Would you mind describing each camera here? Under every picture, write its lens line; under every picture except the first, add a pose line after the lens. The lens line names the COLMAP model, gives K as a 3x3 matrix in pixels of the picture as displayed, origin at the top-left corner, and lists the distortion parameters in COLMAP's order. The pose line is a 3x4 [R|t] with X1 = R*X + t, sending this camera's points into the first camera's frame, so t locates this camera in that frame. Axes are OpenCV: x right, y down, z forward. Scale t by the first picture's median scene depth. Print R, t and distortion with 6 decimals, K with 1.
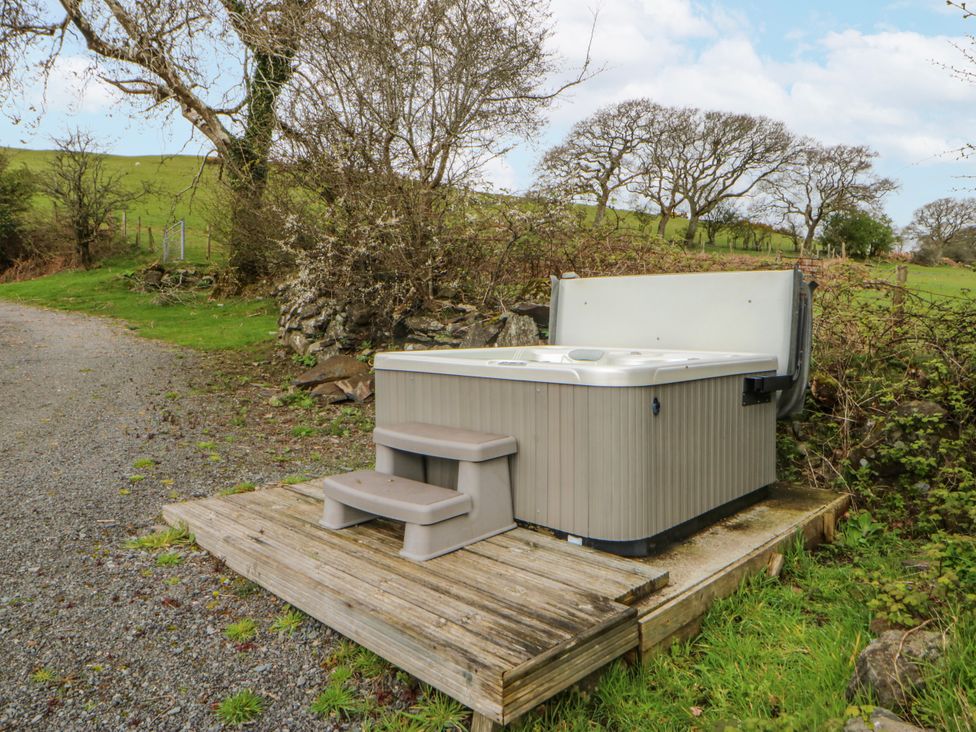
lens RADIAL K [[692.2, 0, 487.8], [0, 692.2, 360.6], [0, 0, 1]] dist [0.008471, -0.001406]
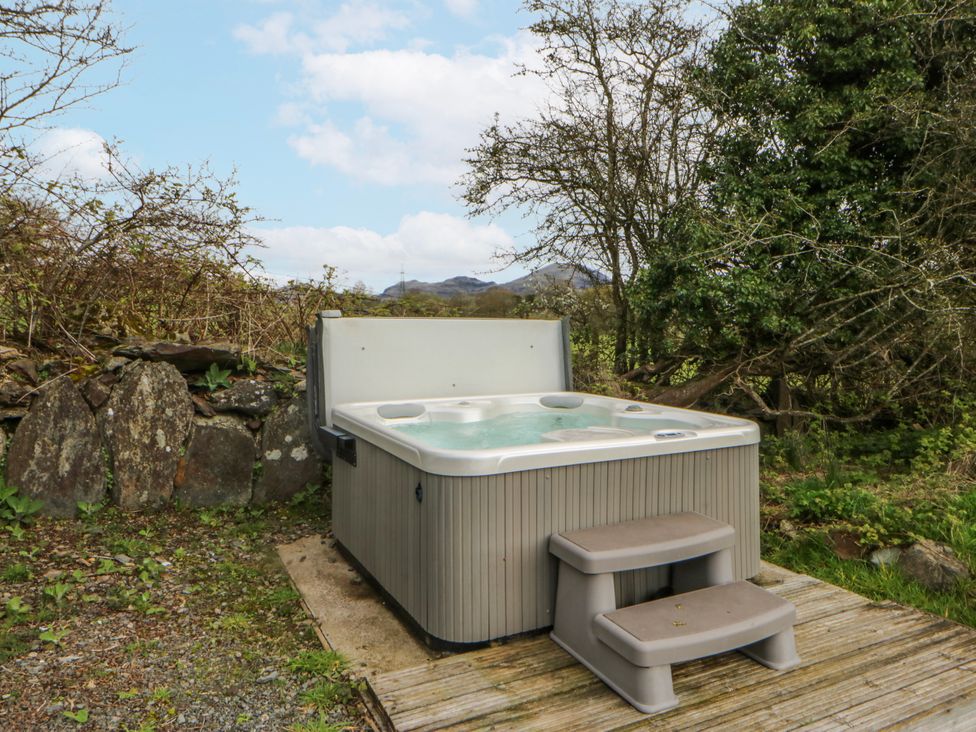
lens RADIAL K [[692.2, 0, 493.9], [0, 692.2, 360.1], [0, 0, 1]] dist [0.008471, -0.001406]
pose [[0.307772, -0.060817, 0.949515, -0.977559], [0.053336, 0.997489, 0.046602, -0.162944], [-0.949964, 0.036301, 0.310242, 0.977043]]
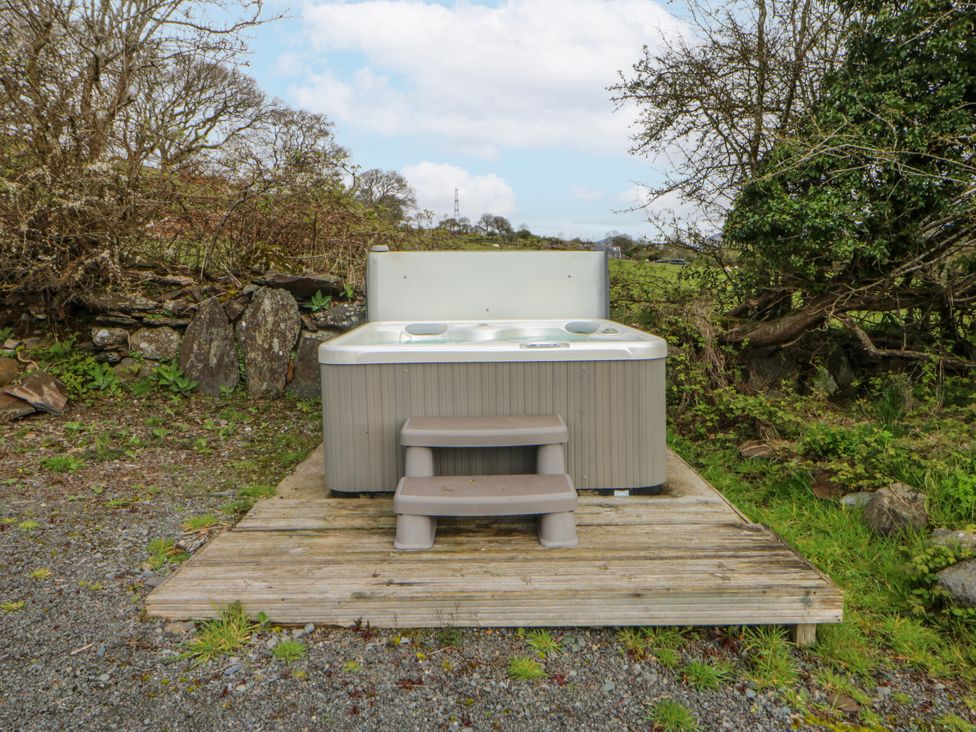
lens RADIAL K [[692.2, 0, 494.1], [0, 692.2, 362.4], [0, 0, 1]] dist [0.008471, -0.001406]
pose [[0.706403, -0.104692, 0.700025, -0.785492], [0.056627, 0.994190, 0.091543, -0.073039], [-0.705542, -0.025026, 0.708227, 0.327302]]
